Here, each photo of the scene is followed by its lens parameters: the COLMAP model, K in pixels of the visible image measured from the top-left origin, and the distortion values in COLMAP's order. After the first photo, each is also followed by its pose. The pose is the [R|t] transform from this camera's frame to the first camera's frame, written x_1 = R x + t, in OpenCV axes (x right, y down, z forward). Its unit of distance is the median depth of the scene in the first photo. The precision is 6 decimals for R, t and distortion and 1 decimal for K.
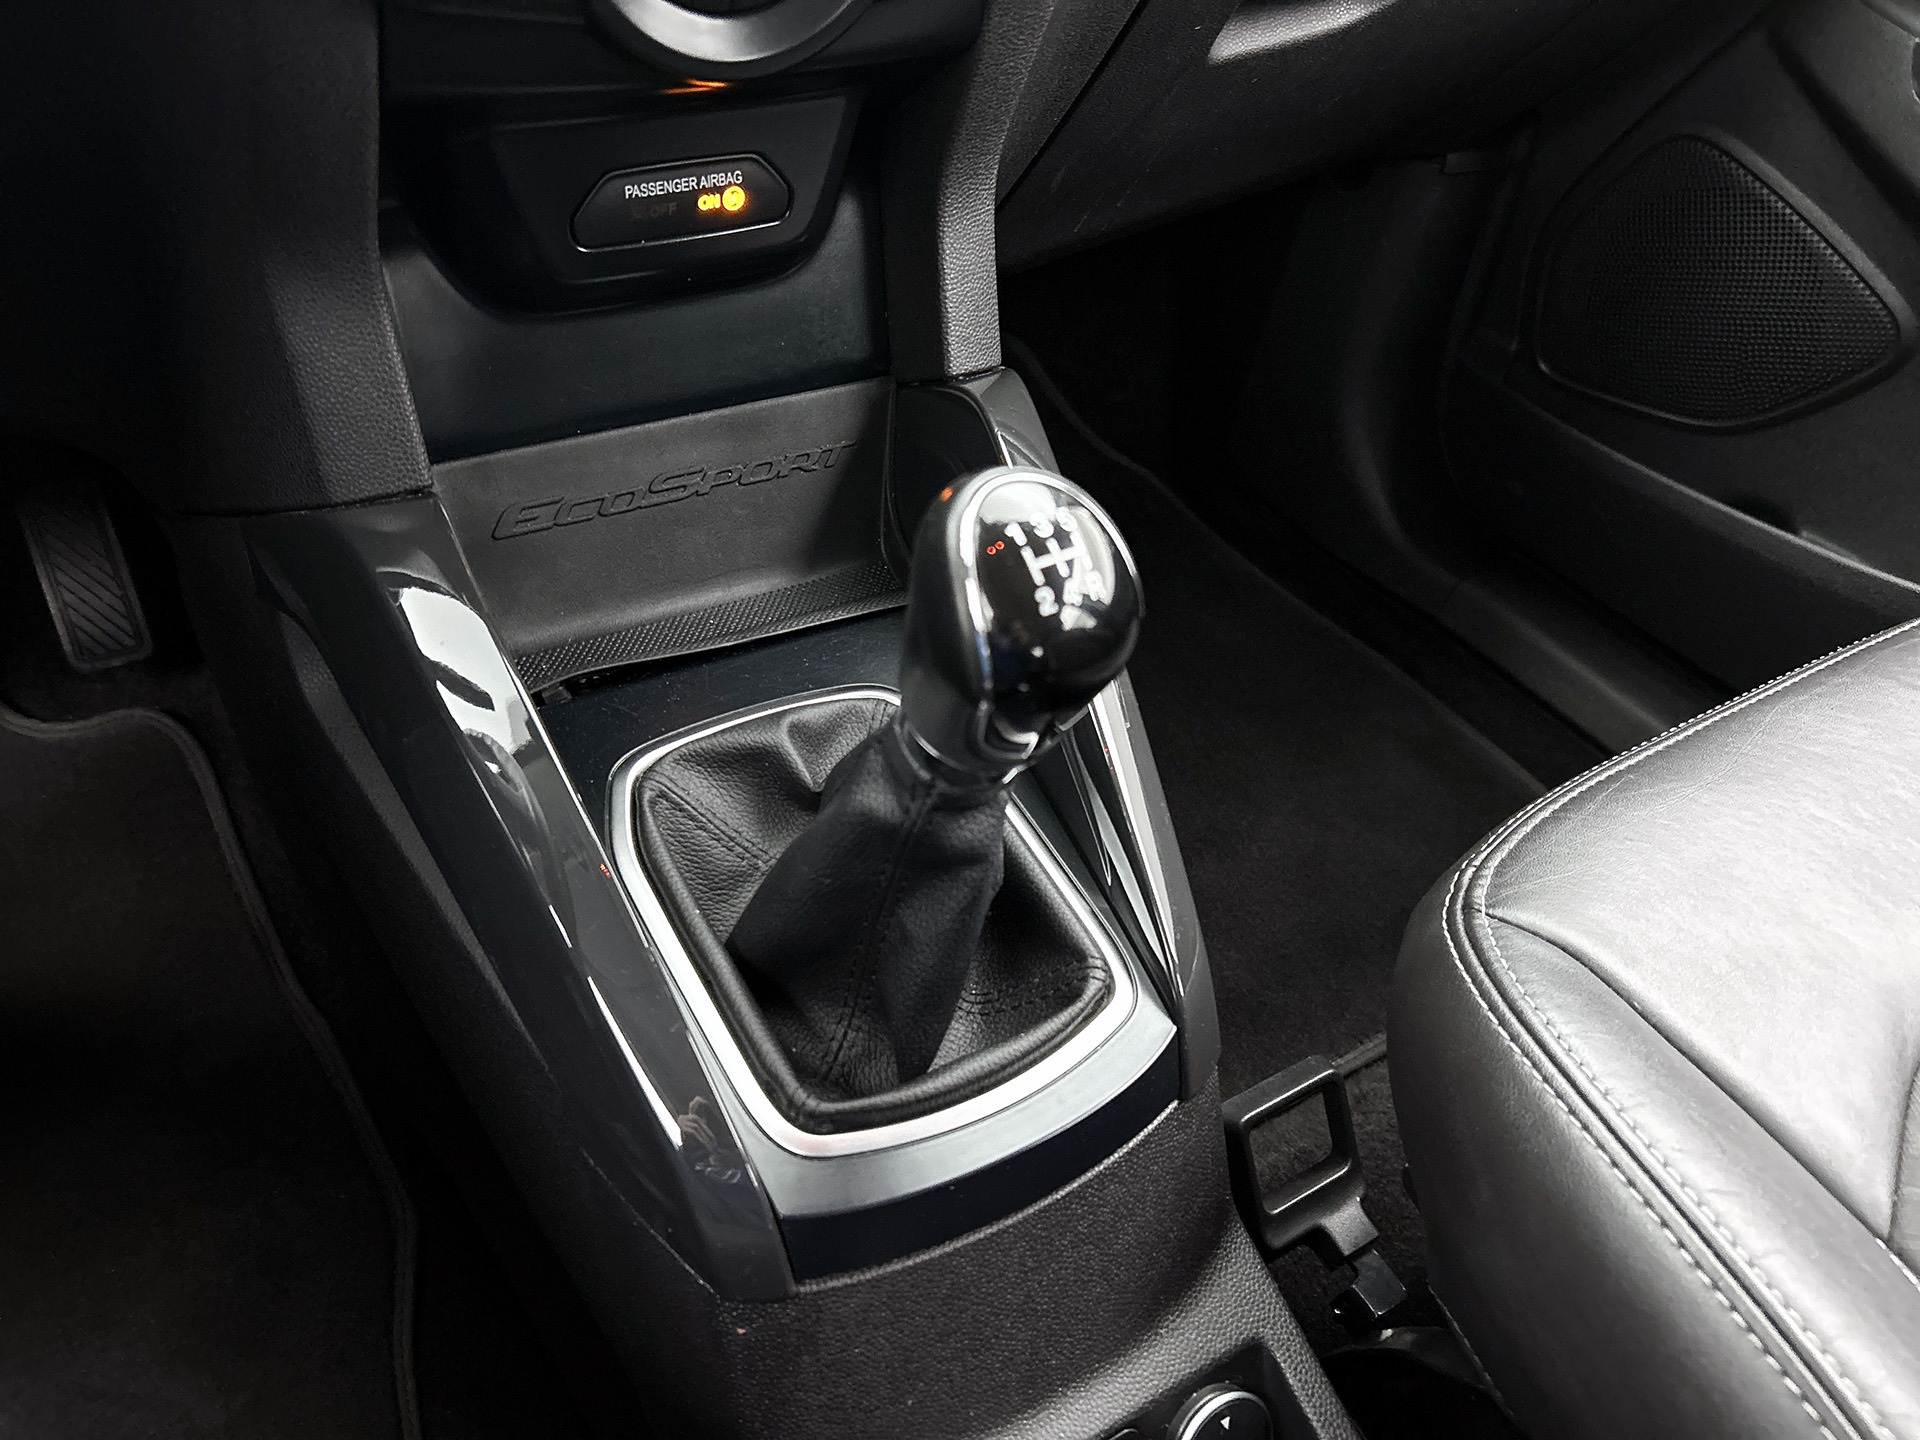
lens RADIAL K [[1493.1, 0, 960.0], [0, 1493.1, 720.0], [0, 0, 1]] dist [0.075534, -0.135655]
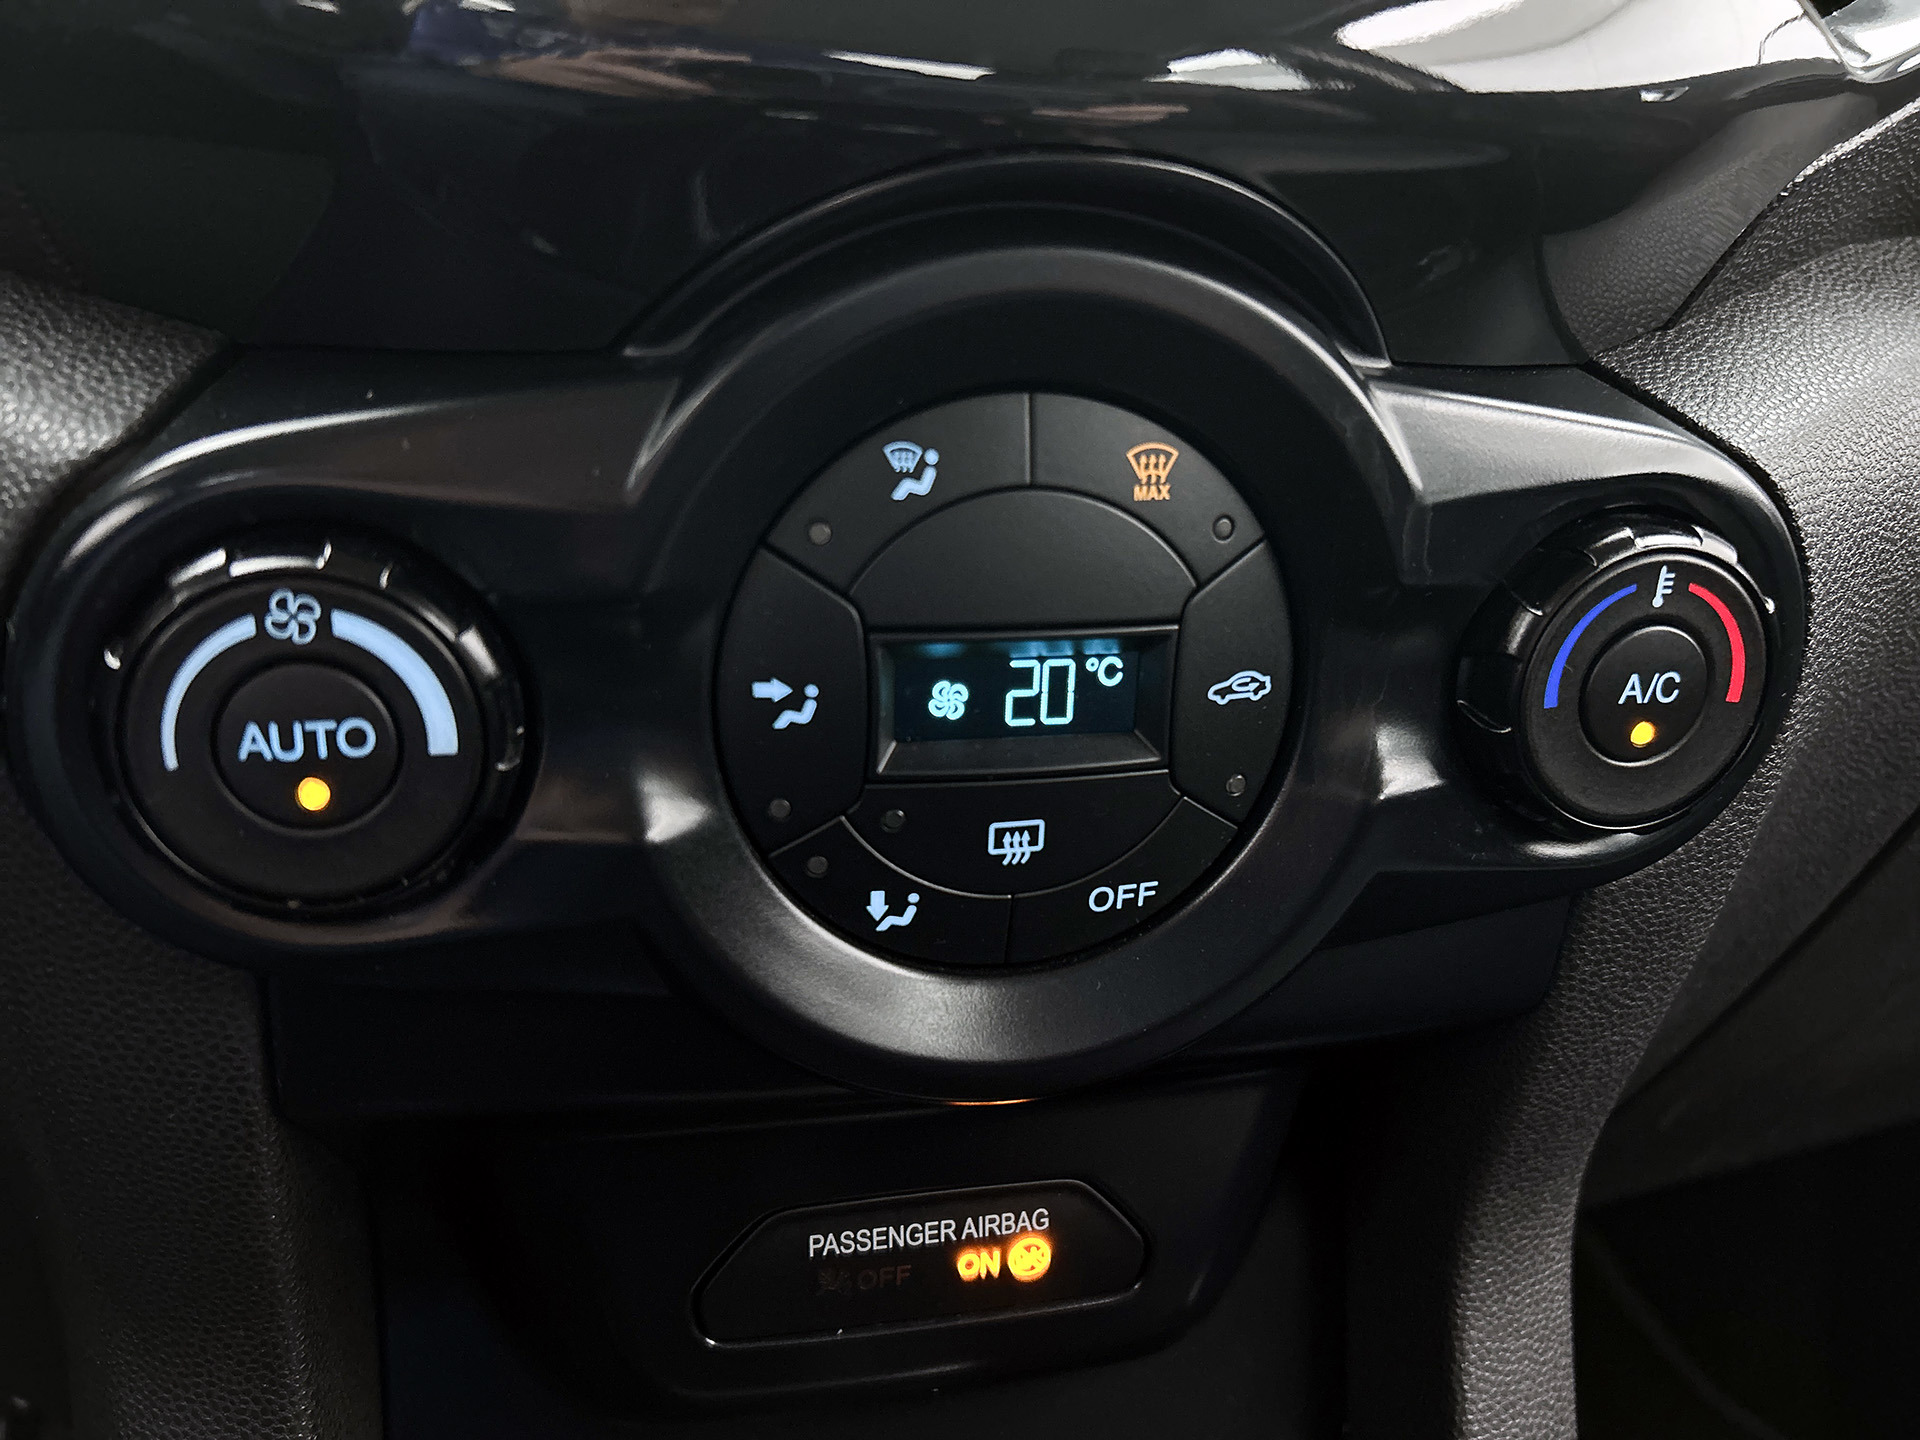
lens RADIAL K [[1493.1, 0, 960.0], [0, 1493.1, 720.0], [0, 0, 1]] dist [0.075534, -0.135655]
pose [[0.939941, 0.028102, -0.340179, -0.003739], [-0.172340, 0.899321, -0.401897, -0.304396], [0.294636, 0.436386, 0.850151, 0.484046]]
